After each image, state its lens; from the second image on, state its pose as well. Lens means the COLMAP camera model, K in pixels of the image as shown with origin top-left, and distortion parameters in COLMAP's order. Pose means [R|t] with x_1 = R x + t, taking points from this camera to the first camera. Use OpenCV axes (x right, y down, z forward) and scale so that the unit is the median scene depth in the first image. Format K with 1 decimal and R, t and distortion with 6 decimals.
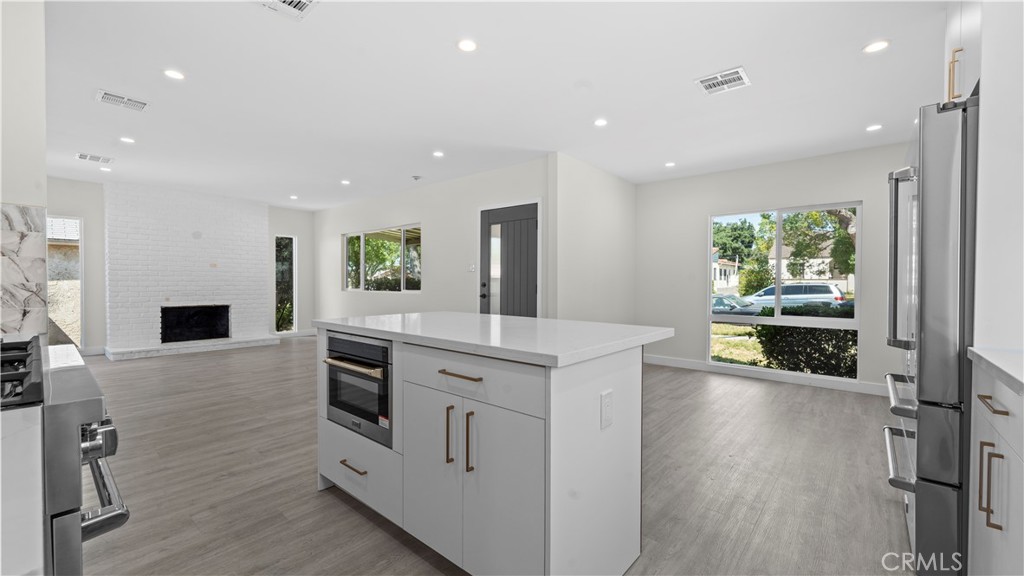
lens RADIAL K [[411.1, 0, 513.8], [0, 411.1, 287.1], [0, 0, 1]] dist [0.000454, -0.000243]
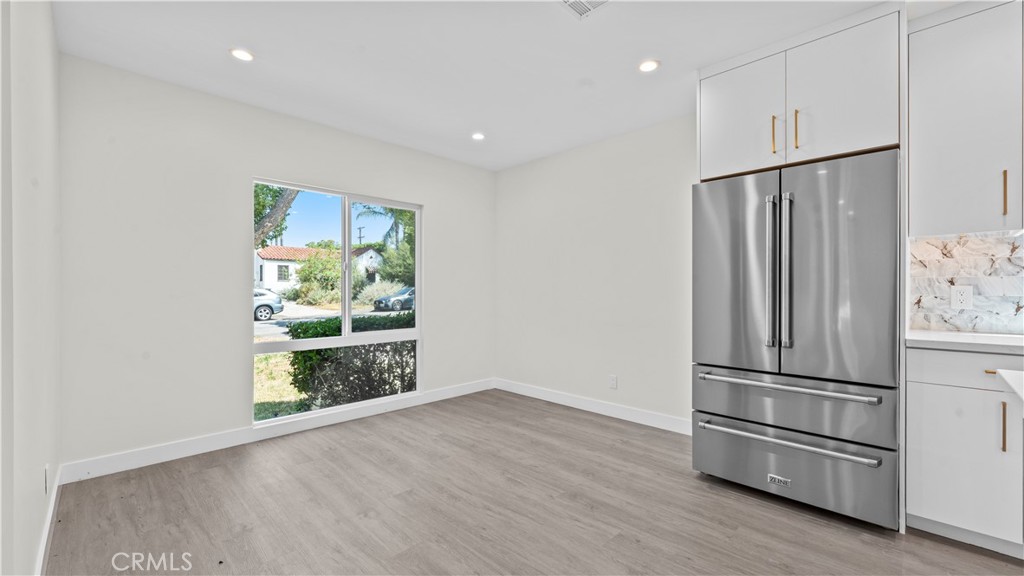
lens RADIAL K [[414.8, 0, 513.7], [0, 414.8, 290.8], [0, 0, 1]] dist [0.001790, -0.000204]
pose [[0.070176, -0.006653, 0.997512, -0.063063], [0.011805, 0.999913, 0.005839, -0.006427], [-0.997465, 0.011365, 0.070248, 0.391047]]
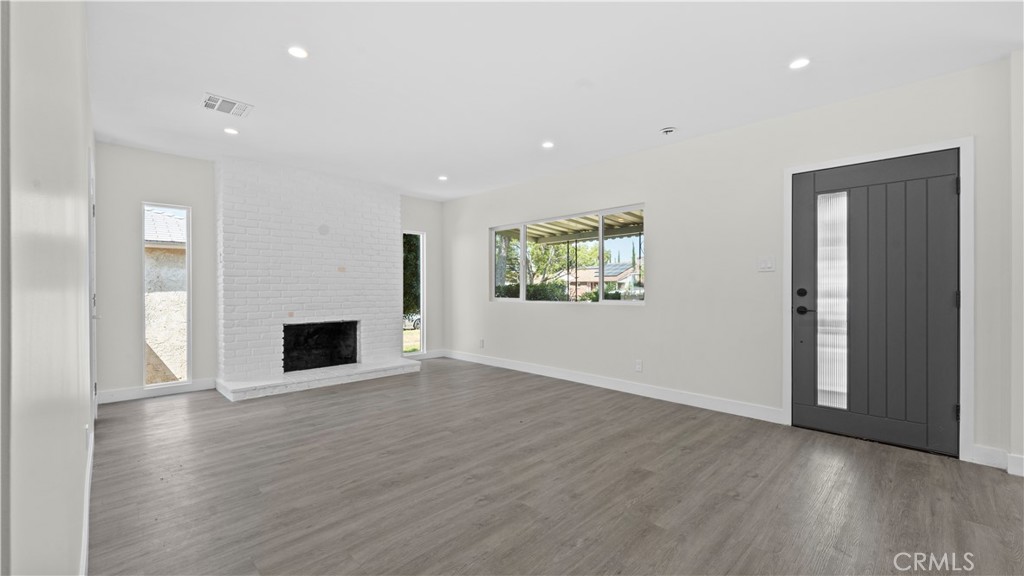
lens RADIAL K [[414.8, 0, 513.7], [0, 414.8, 290.8], [0, 0, 1]] dist [0.001790, -0.000204]
pose [[0.996358, -0.007506, -0.084941, -0.302775], [0.006851, 0.999945, -0.007997, -0.003938], [0.084996, 0.007386, 0.996354, 0.225568]]
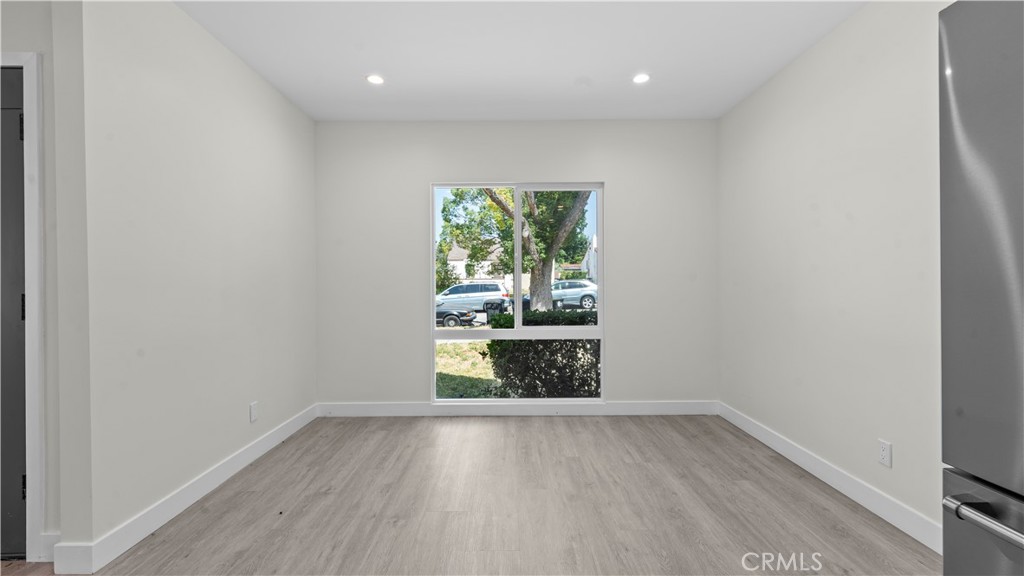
lens RADIAL K [[416.4, 0, 510.2], [0, 416.4, 283.8], [0, 0, 1]] dist [0.000262, -0.000478]
pose [[0.754913, -0.012685, 0.655702, 0.082931], [0.018722, 0.999822, -0.002212, -0.004219], [-0.655558, 0.013946, 0.755016, 0.268422]]
